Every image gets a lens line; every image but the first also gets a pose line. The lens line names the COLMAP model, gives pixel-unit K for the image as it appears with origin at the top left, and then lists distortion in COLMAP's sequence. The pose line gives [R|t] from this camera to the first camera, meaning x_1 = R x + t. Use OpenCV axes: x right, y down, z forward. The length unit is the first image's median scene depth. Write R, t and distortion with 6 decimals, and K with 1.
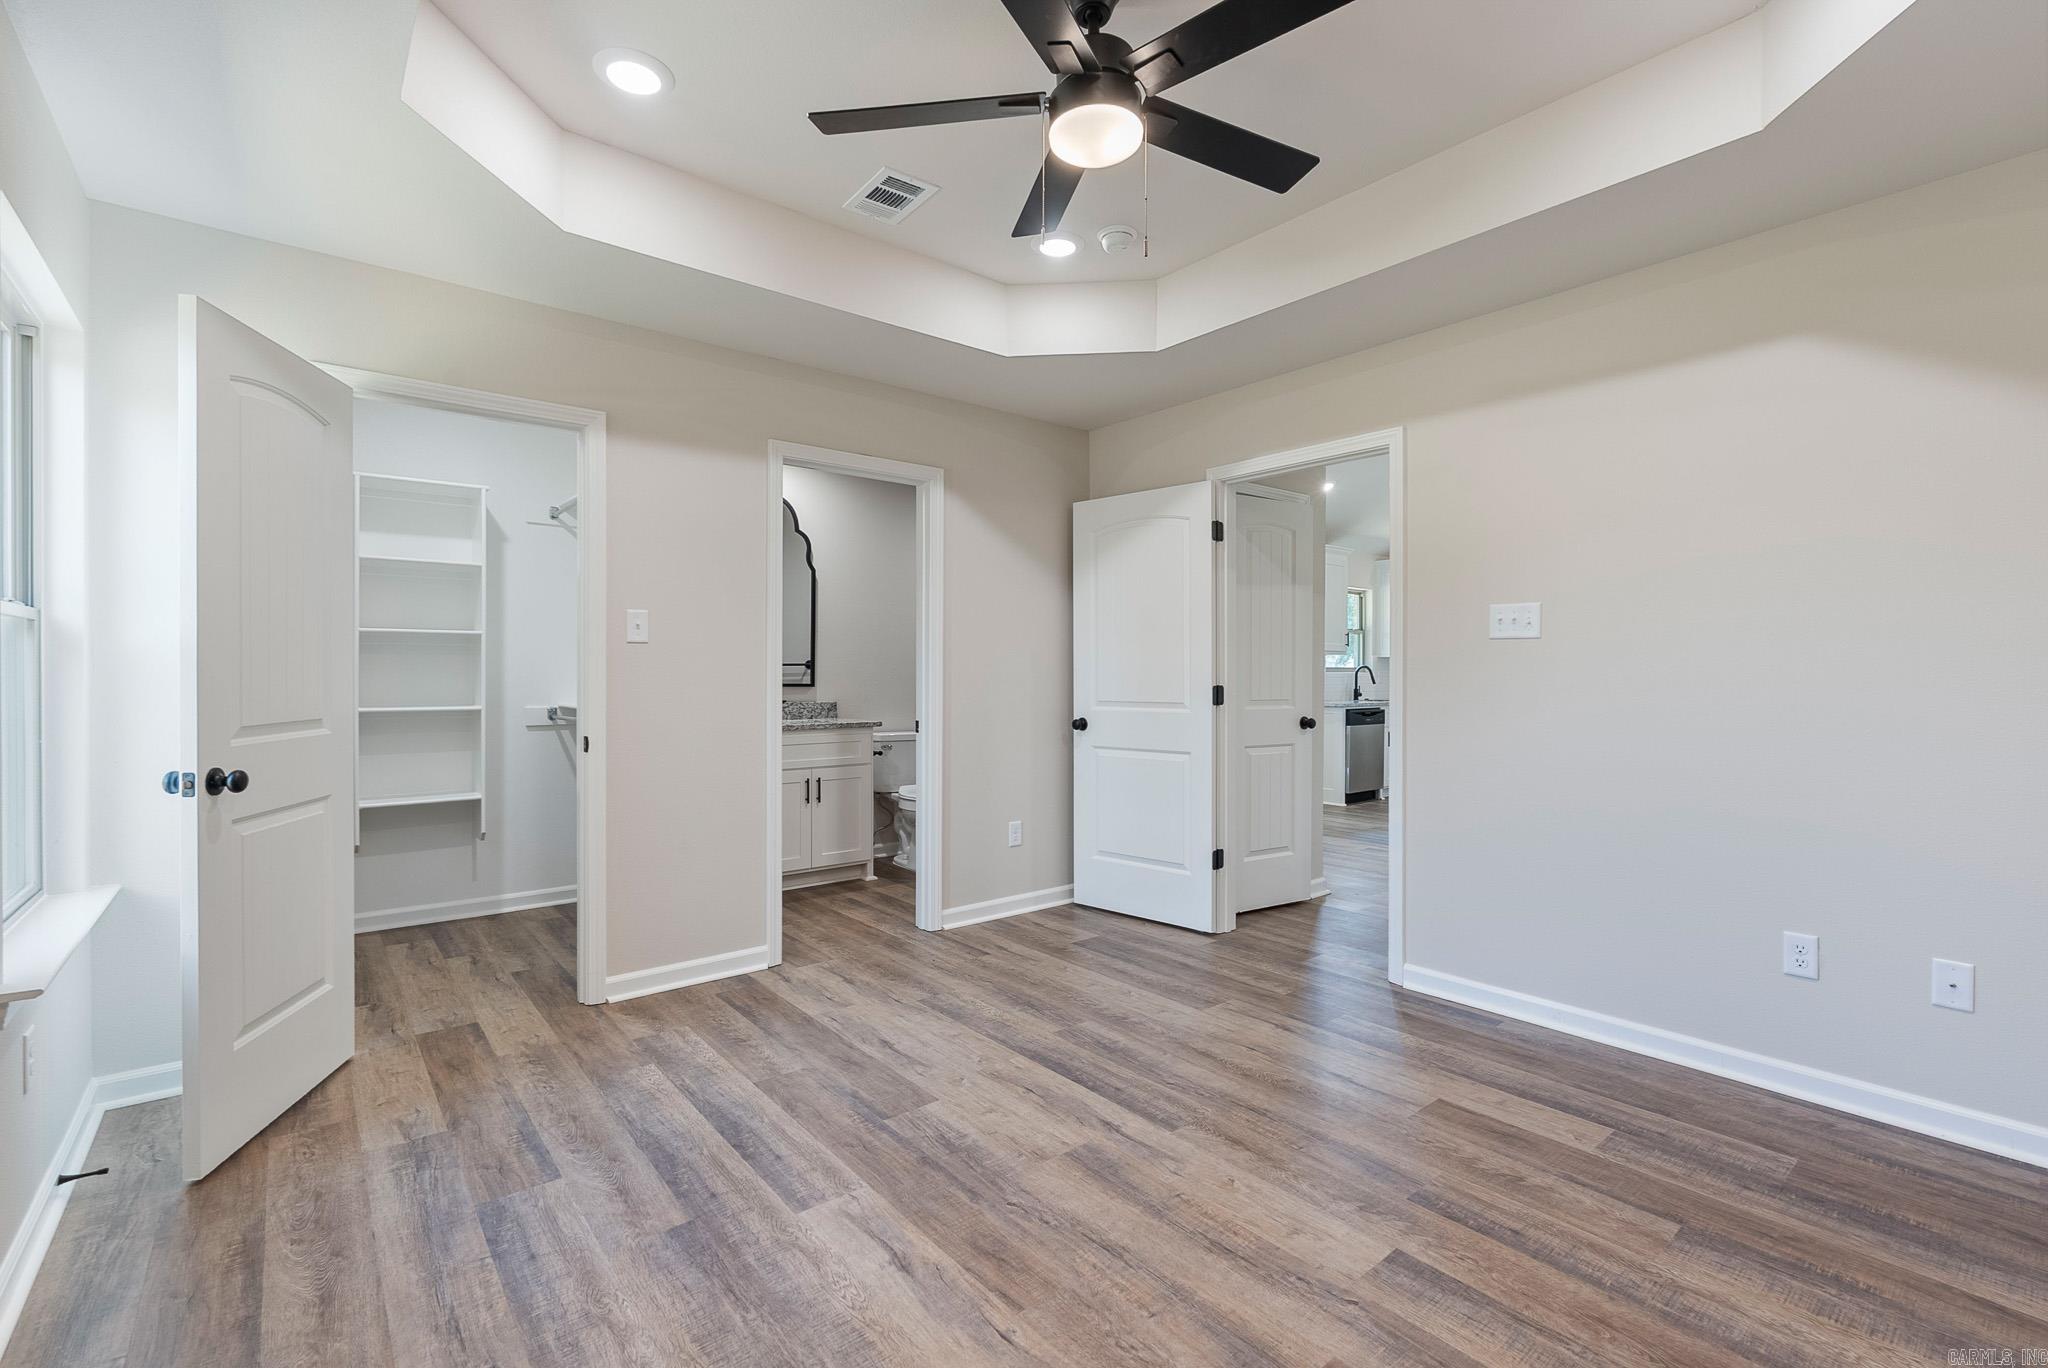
lens RADIAL K [[898.9, 0, 1024.0], [0, 898.9, 684.0], [0, 0, 1]] dist [-0.000643, 0.000254]
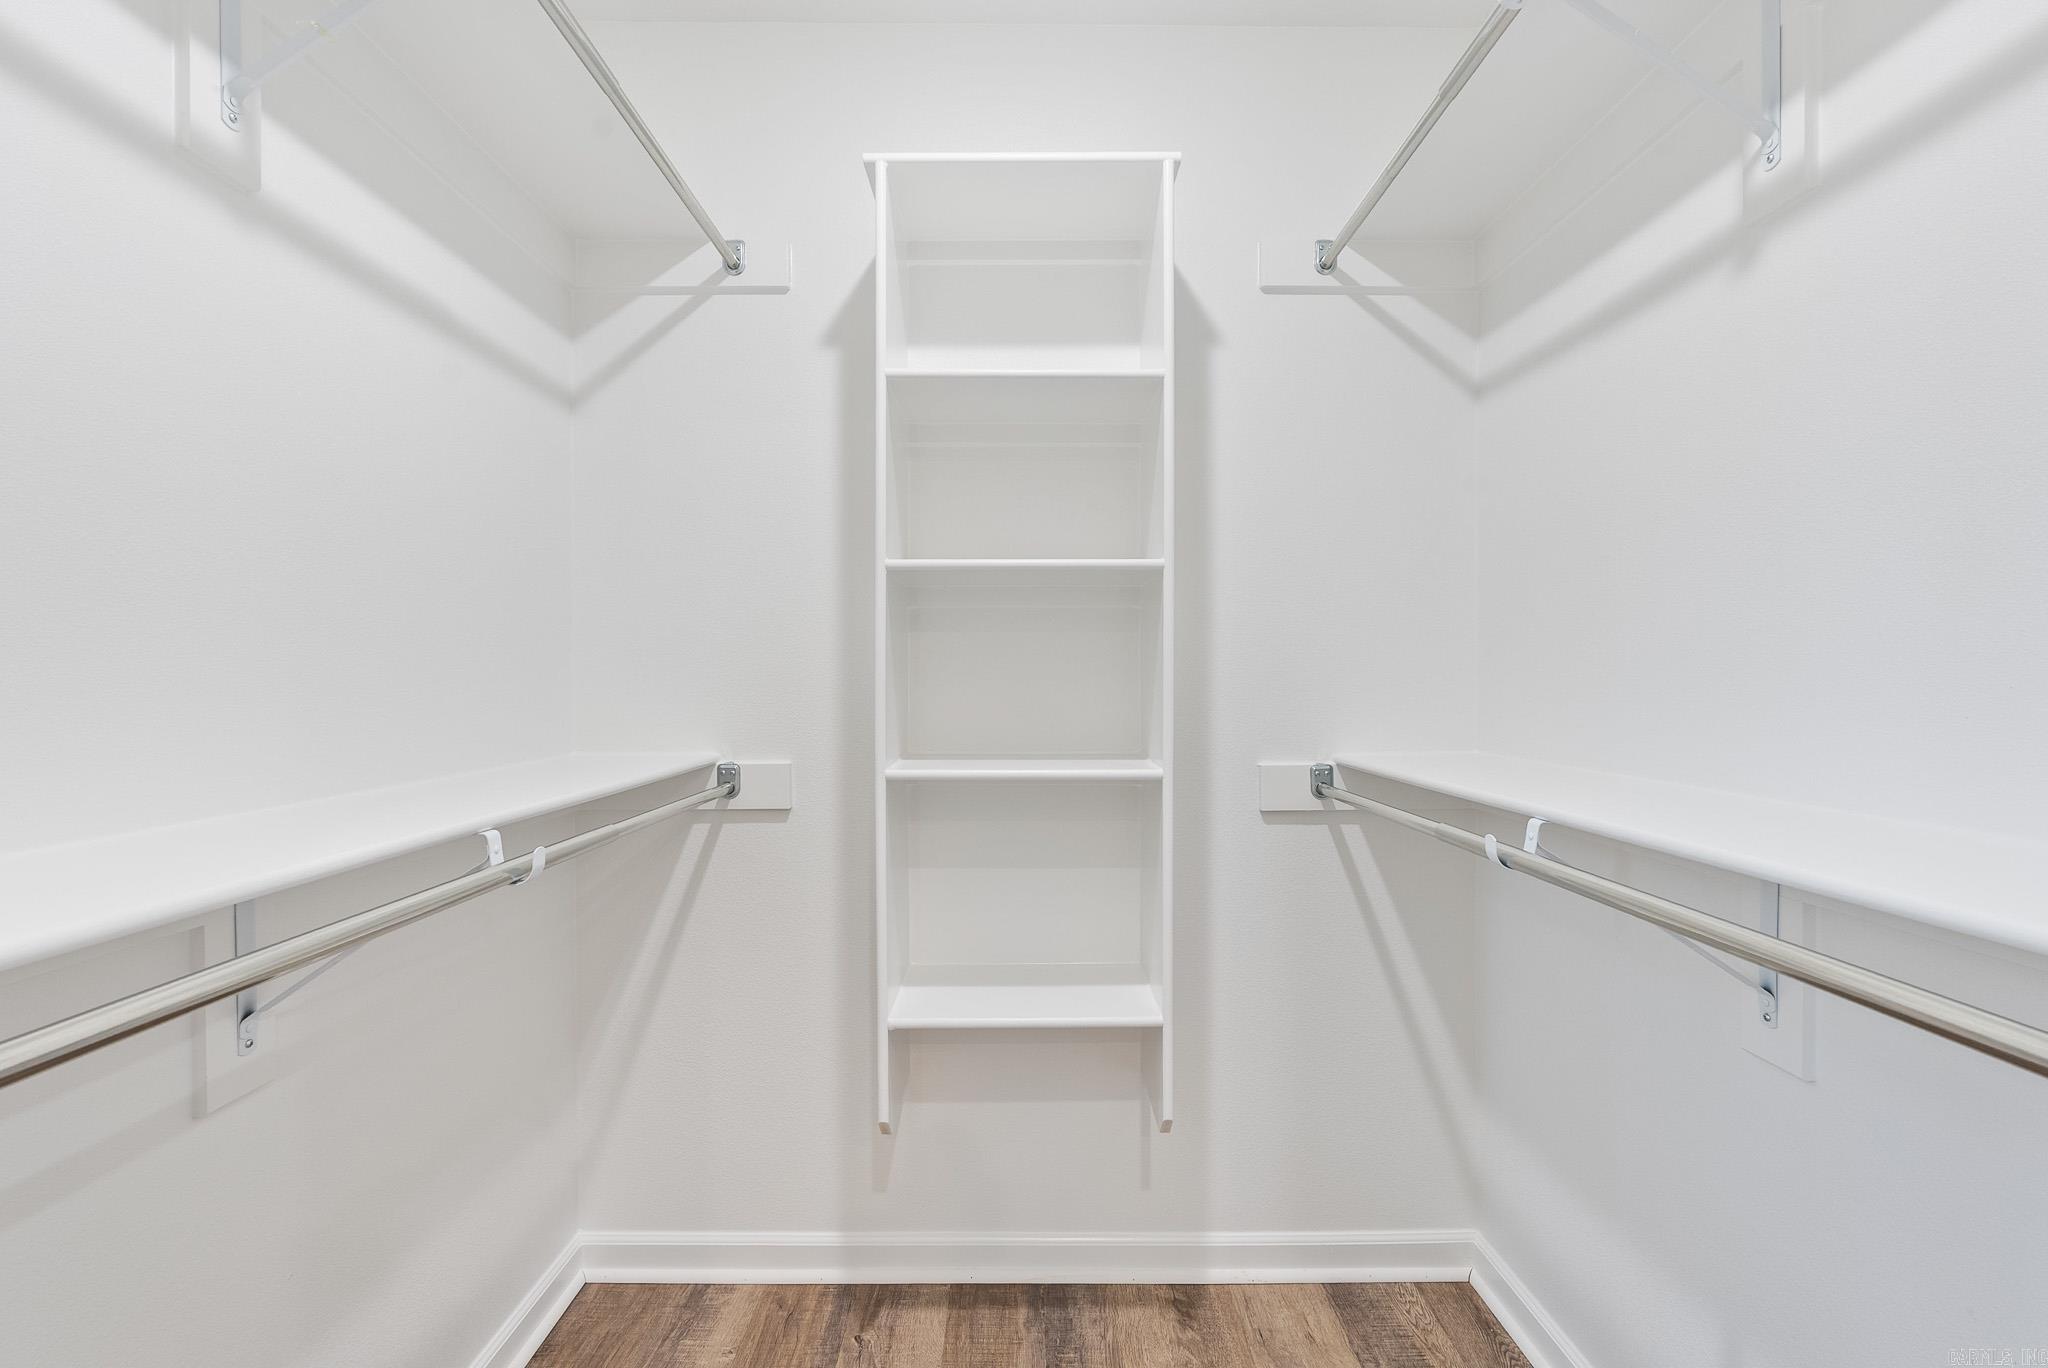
lens RADIAL K [[898.9, 0, 1024.0], [0, 898.9, 684.0], [0, 0, 1]] dist [-0.000643, 0.000254]
pose [[0.773432, -0.003198, -0.633872, -0.393420], [-0.001557, 0.999975, -0.006946, -0.005832], [0.633878, 0.006359, 0.773407, 0.645098]]
